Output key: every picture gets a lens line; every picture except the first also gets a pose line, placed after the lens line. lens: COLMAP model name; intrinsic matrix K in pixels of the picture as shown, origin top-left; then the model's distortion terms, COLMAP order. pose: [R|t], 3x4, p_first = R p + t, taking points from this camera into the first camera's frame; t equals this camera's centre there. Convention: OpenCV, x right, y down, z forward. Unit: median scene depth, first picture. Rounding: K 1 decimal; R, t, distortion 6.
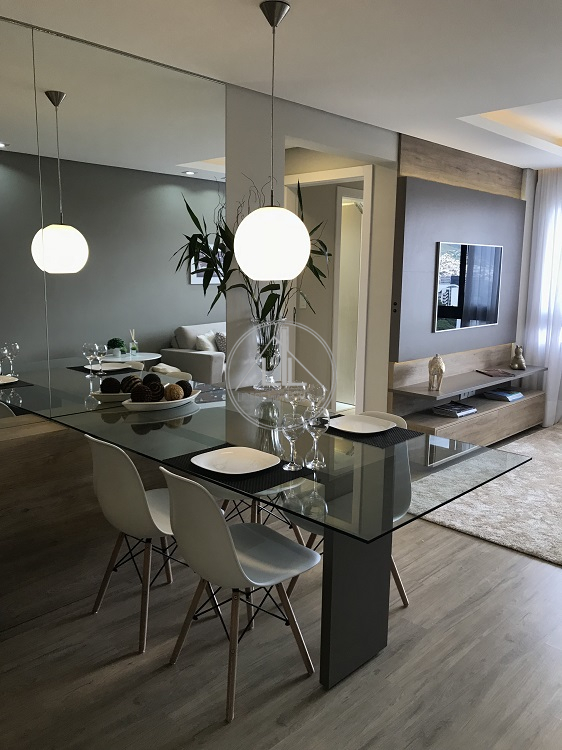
lens RADIAL K [[611.0, 0, 282.4], [0, 611.0, 369.1], [0, 0, 1]] dist [0.003675, -0.021899]
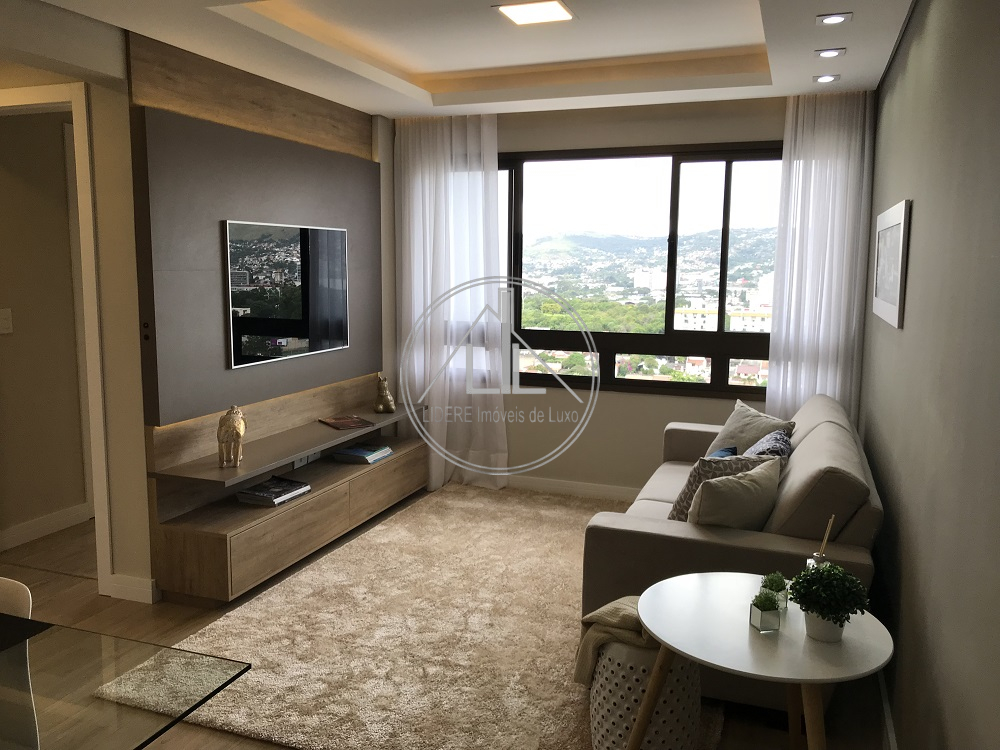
lens RADIAL K [[814.7, 0, 495.7], [0, 814.7, 377.0], [0, 0, 1]] dist [0.003675, -0.021899]
pose [[0.910732, -0.065415, 0.407785, 0.164898], [0.074833, 0.997170, -0.007169, -0.027328], [-0.406163, 0.037045, 0.913050, 0.161661]]
